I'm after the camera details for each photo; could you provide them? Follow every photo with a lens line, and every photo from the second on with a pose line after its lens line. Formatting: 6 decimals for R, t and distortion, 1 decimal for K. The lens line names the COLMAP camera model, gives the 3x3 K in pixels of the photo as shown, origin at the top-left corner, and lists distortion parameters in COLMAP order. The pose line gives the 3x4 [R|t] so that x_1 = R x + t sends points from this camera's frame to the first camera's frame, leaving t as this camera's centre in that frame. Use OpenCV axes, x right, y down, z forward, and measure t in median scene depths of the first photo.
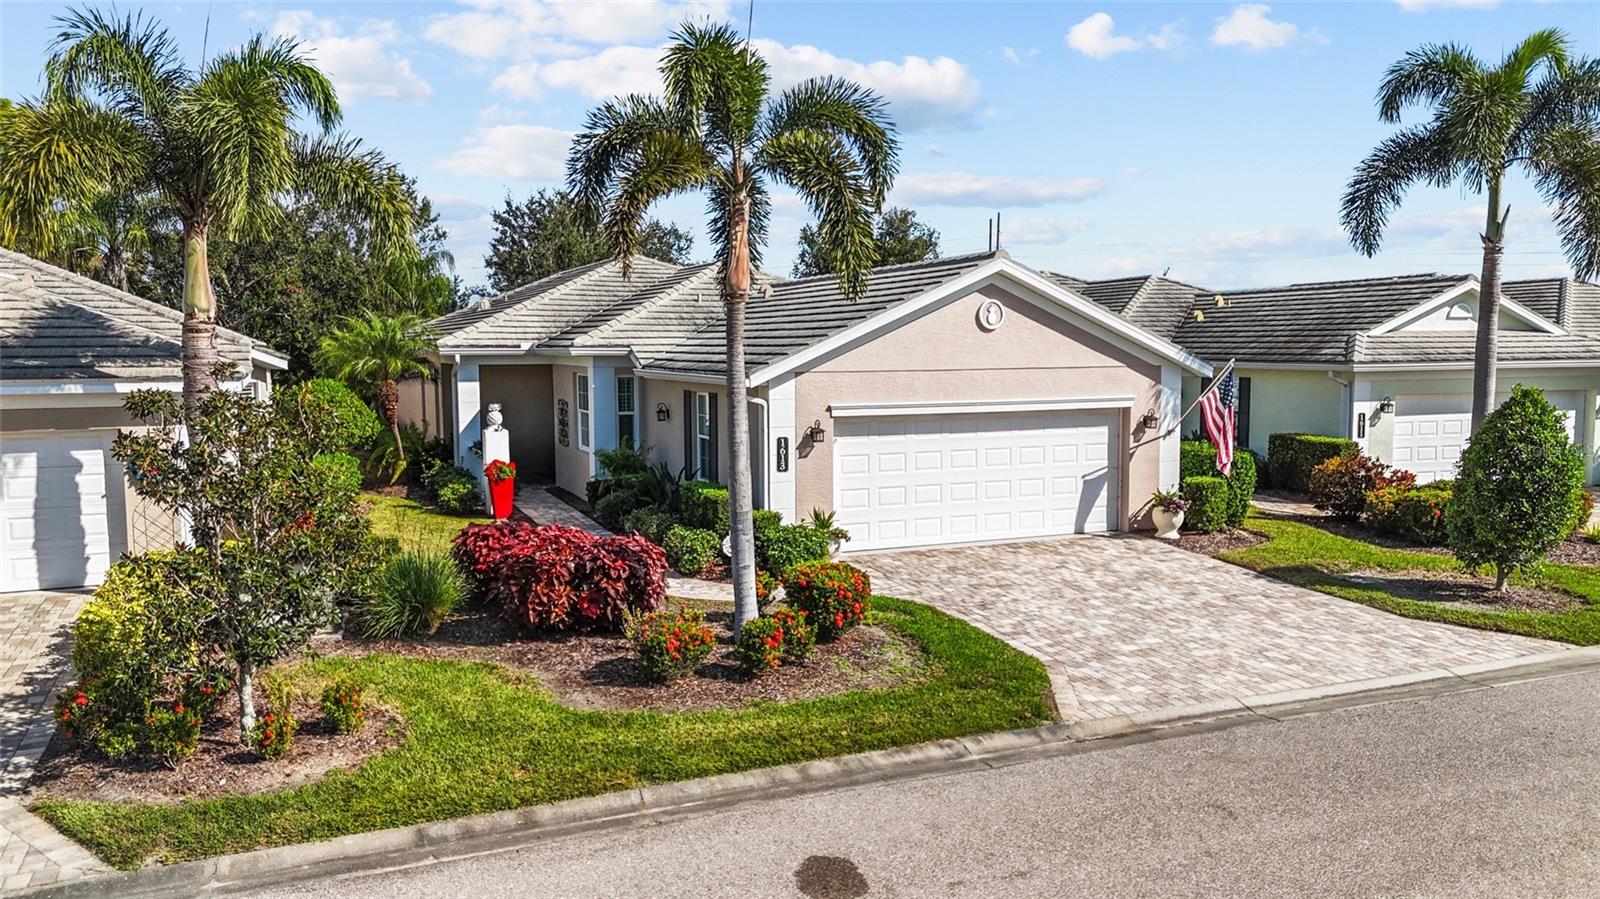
lens RADIAL K [[1189.4, 0, 795.2], [0, 1189.4, 448.5], [0, 0, 1]] dist [0.077585, -0.068158]
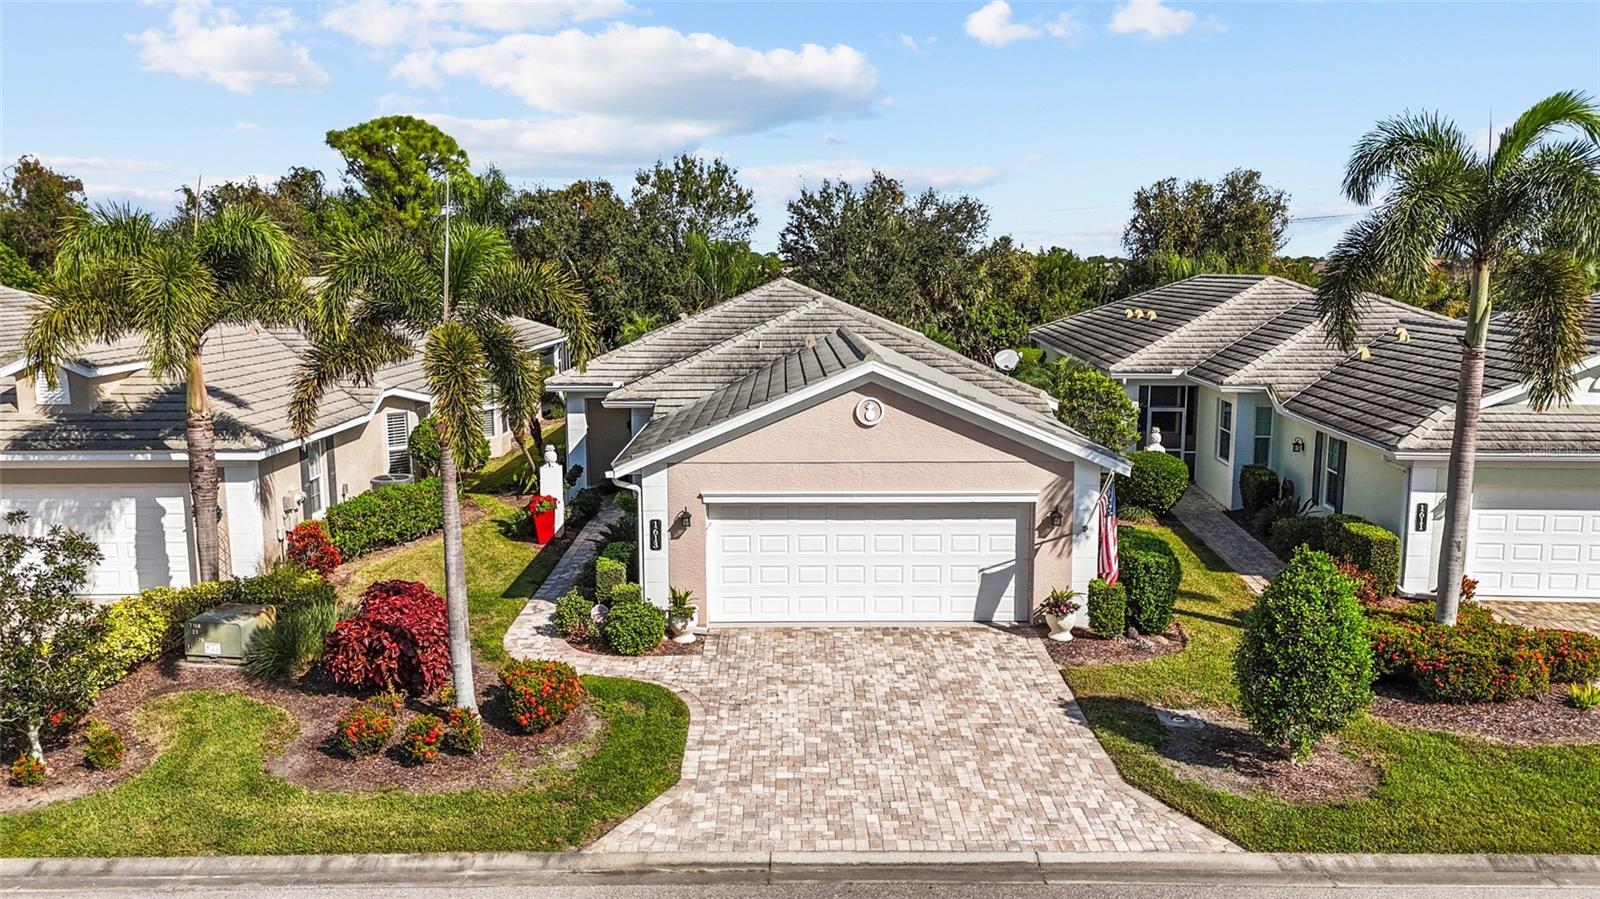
lens RADIAL K [[1189.4, 0, 787.3], [0, 1189.4, 443.1], [0, 0, 1]] dist [0.077585, -0.068158]
pose [[0.918286, 0.059426, -0.391433, 0.541222], [-0.035449, 0.997041, 0.068206, -0.163401], [0.394329, -0.048757, 0.917675, 0.017369]]
